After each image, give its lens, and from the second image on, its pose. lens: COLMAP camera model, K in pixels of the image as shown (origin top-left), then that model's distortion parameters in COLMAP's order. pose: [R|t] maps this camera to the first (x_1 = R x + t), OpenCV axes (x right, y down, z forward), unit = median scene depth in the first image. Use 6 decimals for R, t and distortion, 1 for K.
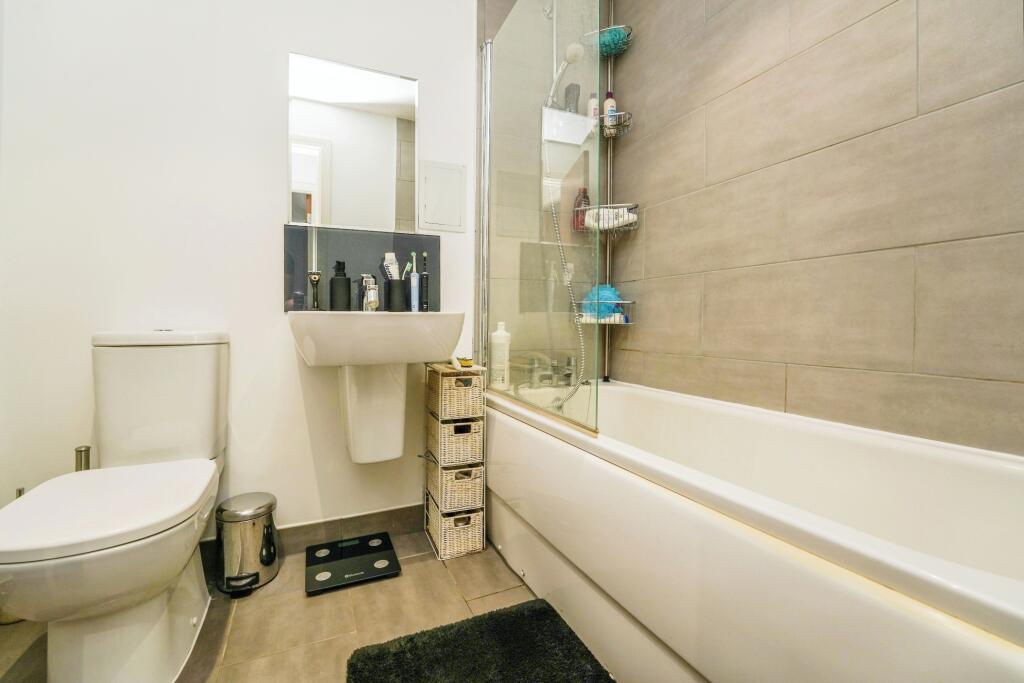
lens RADIAL K [[425.7, 0, 511.2], [0, 425.7, 338.8], [0, 0, 1]] dist [-0.025041, 0.003893]
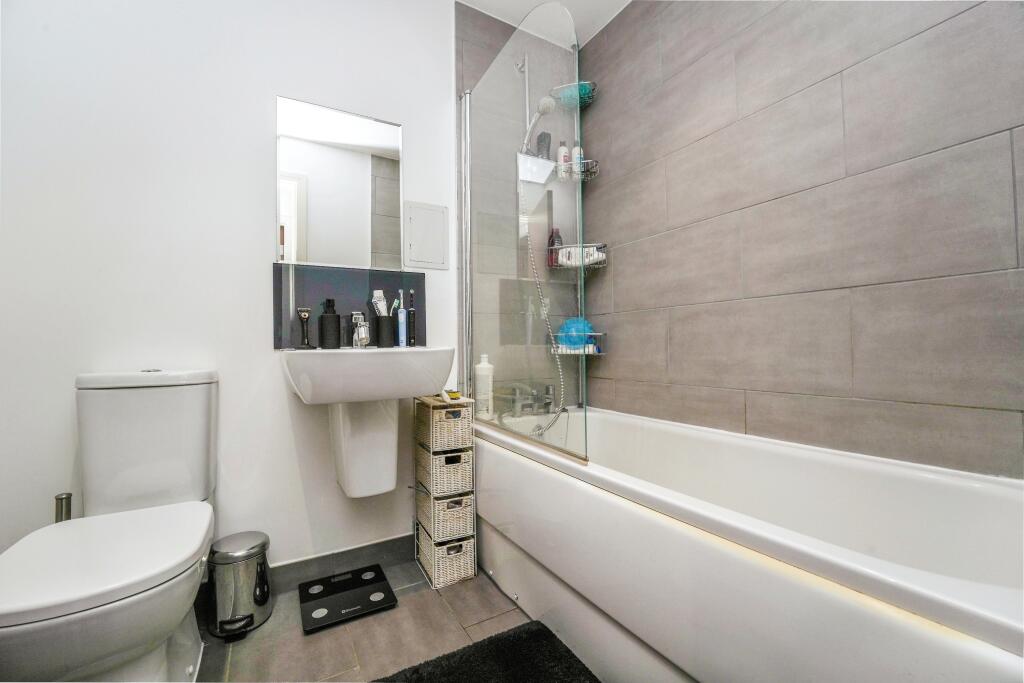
lens RADIAL K [[425.7, 0, 474.6], [0, 425.7, 332.6], [0, 0, 1]] dist [-0.025041, 0.003893]
pose [[0.995855, -0.011499, 0.090222, -0.156071], [0.014738, 0.999267, -0.035318, -0.062857], [-0.089750, 0.036501, 0.995295, -0.054865]]
